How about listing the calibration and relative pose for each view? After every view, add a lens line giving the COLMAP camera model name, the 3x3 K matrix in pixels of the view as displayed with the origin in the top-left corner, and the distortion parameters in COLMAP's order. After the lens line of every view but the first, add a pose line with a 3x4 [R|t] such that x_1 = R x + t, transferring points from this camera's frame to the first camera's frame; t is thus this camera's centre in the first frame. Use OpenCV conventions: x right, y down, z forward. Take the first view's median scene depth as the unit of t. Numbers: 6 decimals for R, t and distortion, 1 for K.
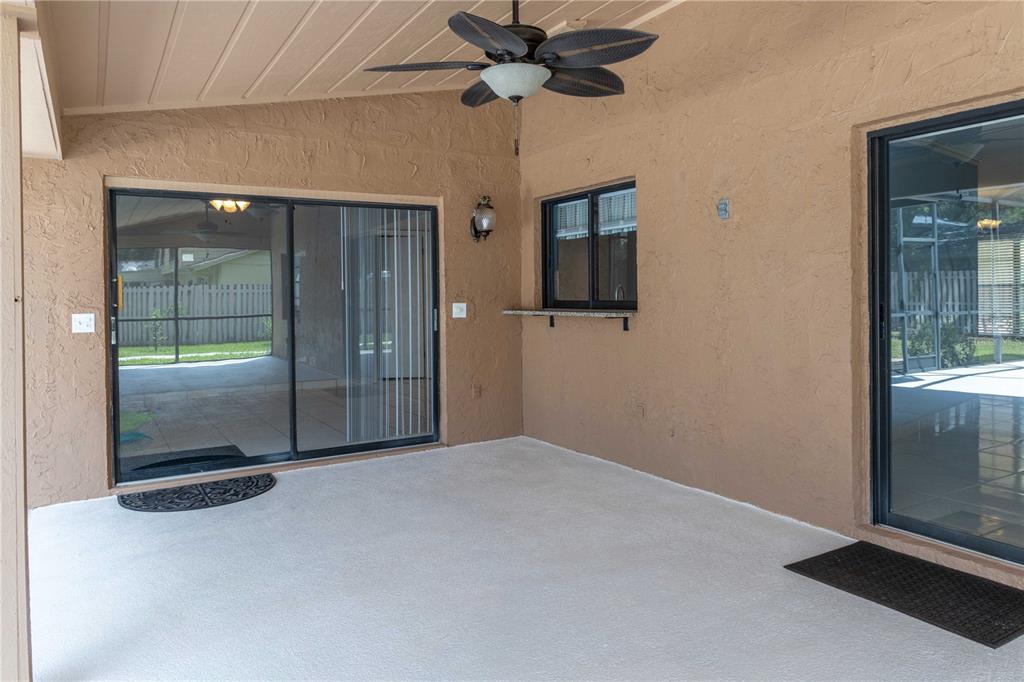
lens RADIAL K [[710.8, 0, 510.9], [0, 710.8, 301.3], [0, 0, 1]] dist [-0.003519, -0.000180]
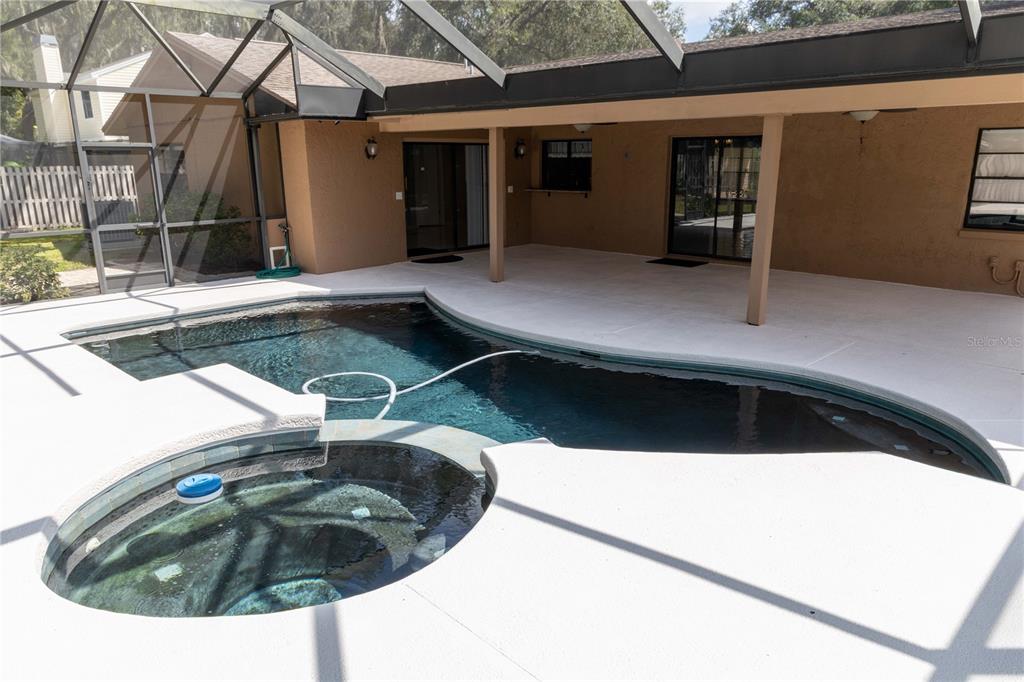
lens RADIAL K [[716.3, 0, 512.0], [0, 716.3, 341.0], [0, 0, 1]] dist [-0.001797, 0.002676]
pose [[0.967230, -0.054755, 0.247928, -0.725659], [-0.005279, 0.971922, 0.235245, -0.060667], [-0.253847, -0.228845, 0.939783, -1.424222]]
